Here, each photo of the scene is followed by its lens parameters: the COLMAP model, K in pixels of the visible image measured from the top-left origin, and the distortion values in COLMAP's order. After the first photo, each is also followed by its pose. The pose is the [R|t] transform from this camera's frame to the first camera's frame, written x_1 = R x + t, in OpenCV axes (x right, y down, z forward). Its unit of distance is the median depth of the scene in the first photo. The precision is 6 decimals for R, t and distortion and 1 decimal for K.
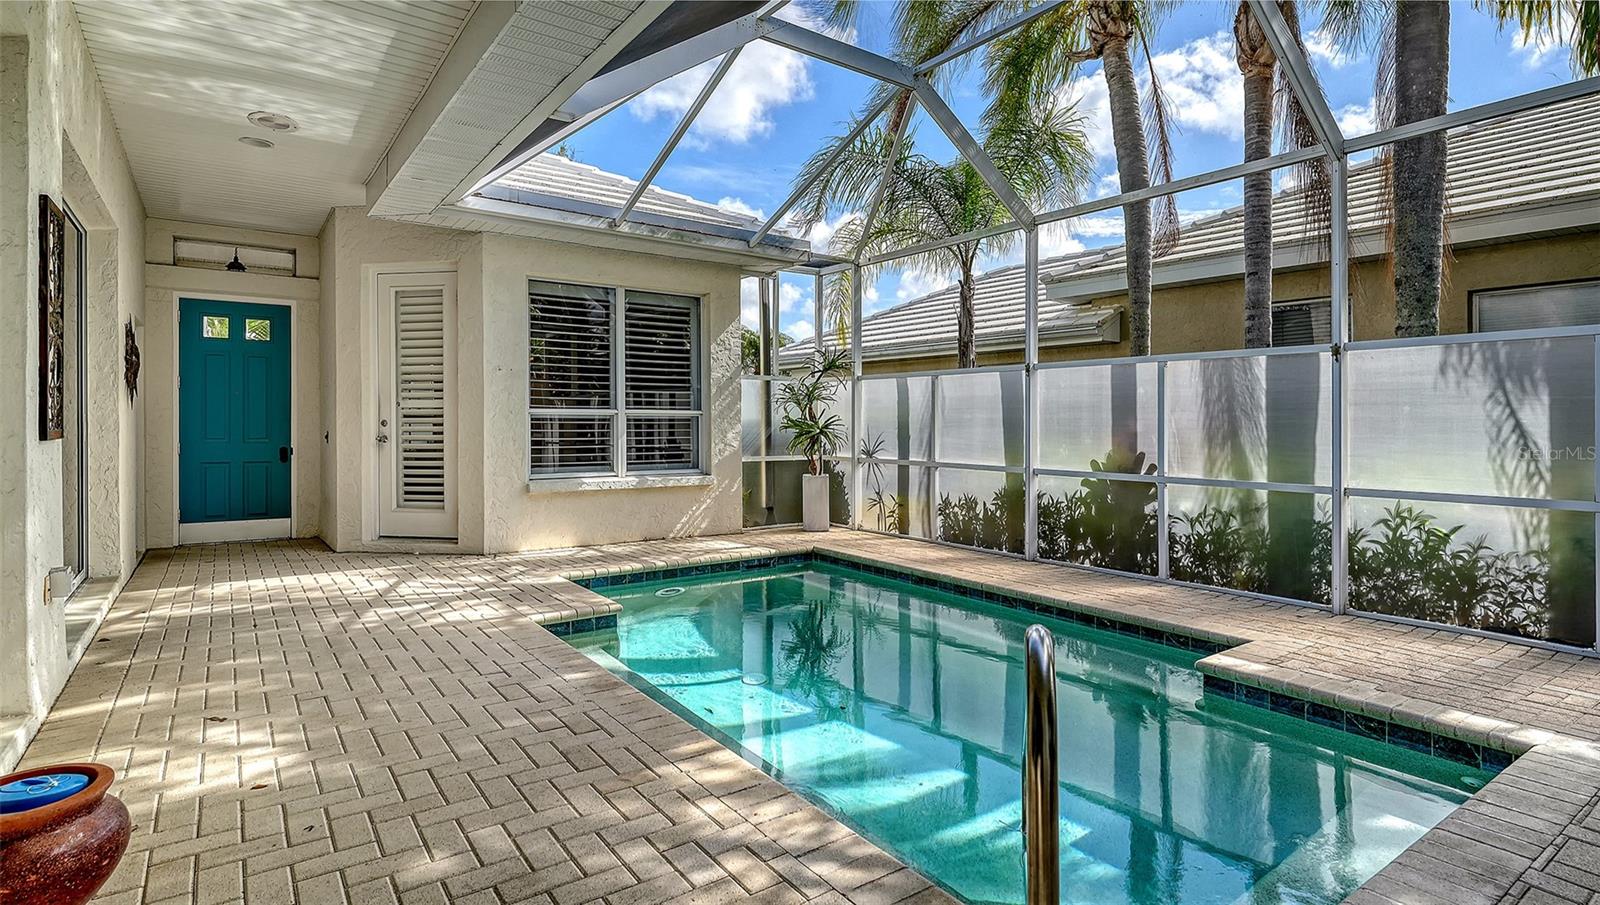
lens RADIAL K [[801.2, 0, 800.3], [0, 801.2, 445.0], [0, 0, 1]] dist [0.000304, -0.000085]
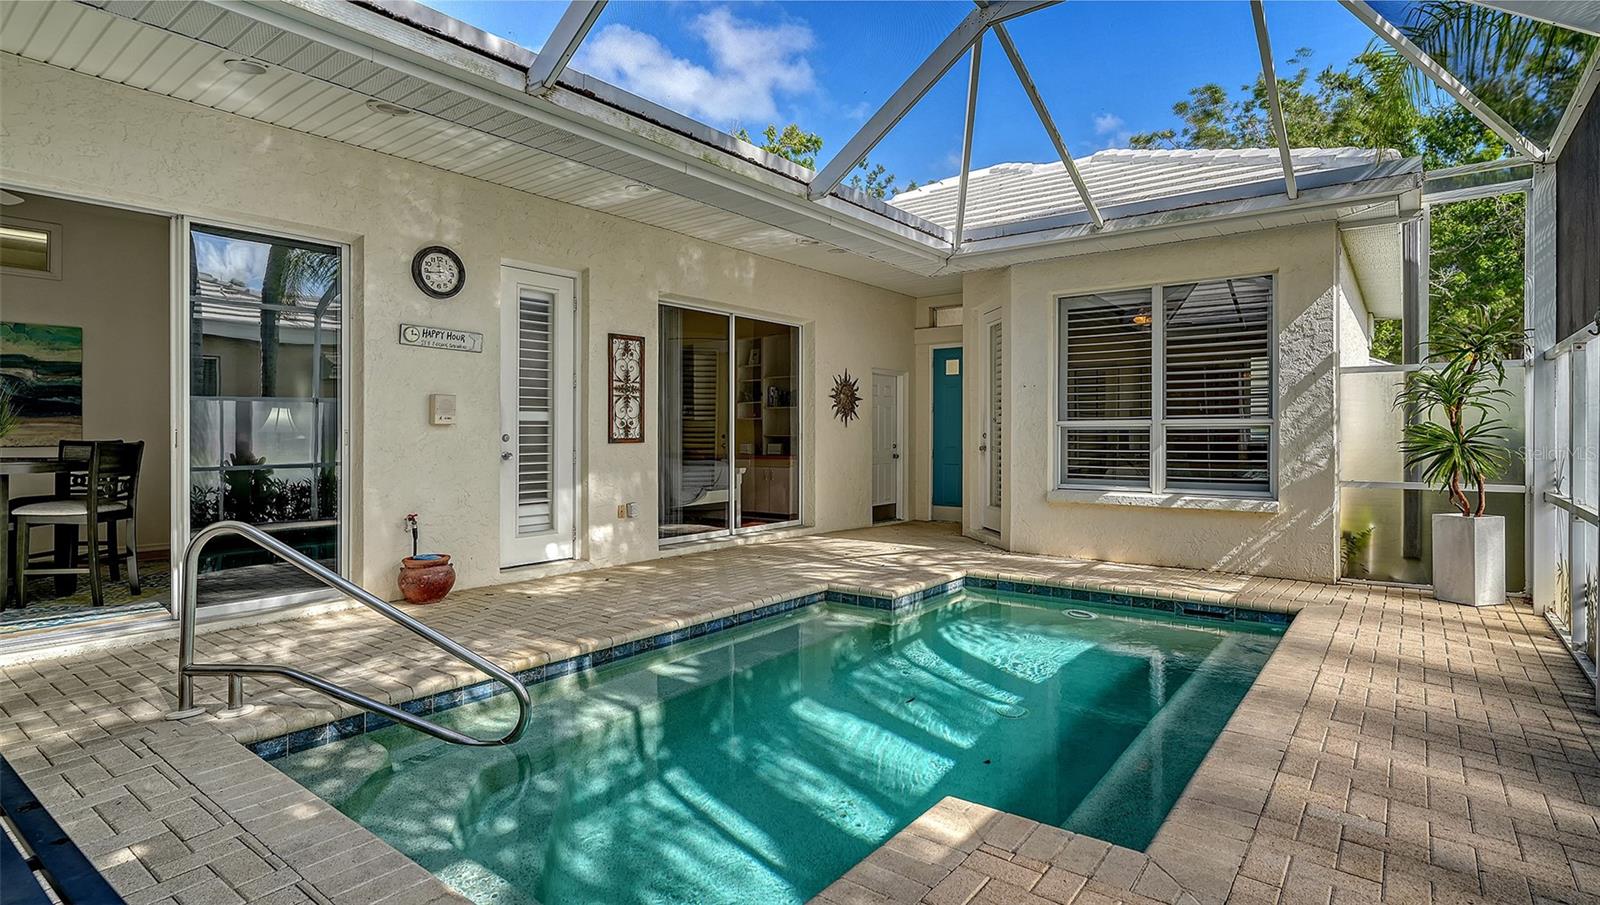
lens RADIAL K [[801.2, 0, 800.3], [0, 801.2, 445.0], [0, 0, 1]] dist [0.000304, -0.000085]
pose [[0.279724, 0.005966, -0.960062, 0.541730], [-0.025436, 0.999676, -0.001199, -0.003862], [0.959743, 0.024756, 0.279785, 0.359710]]
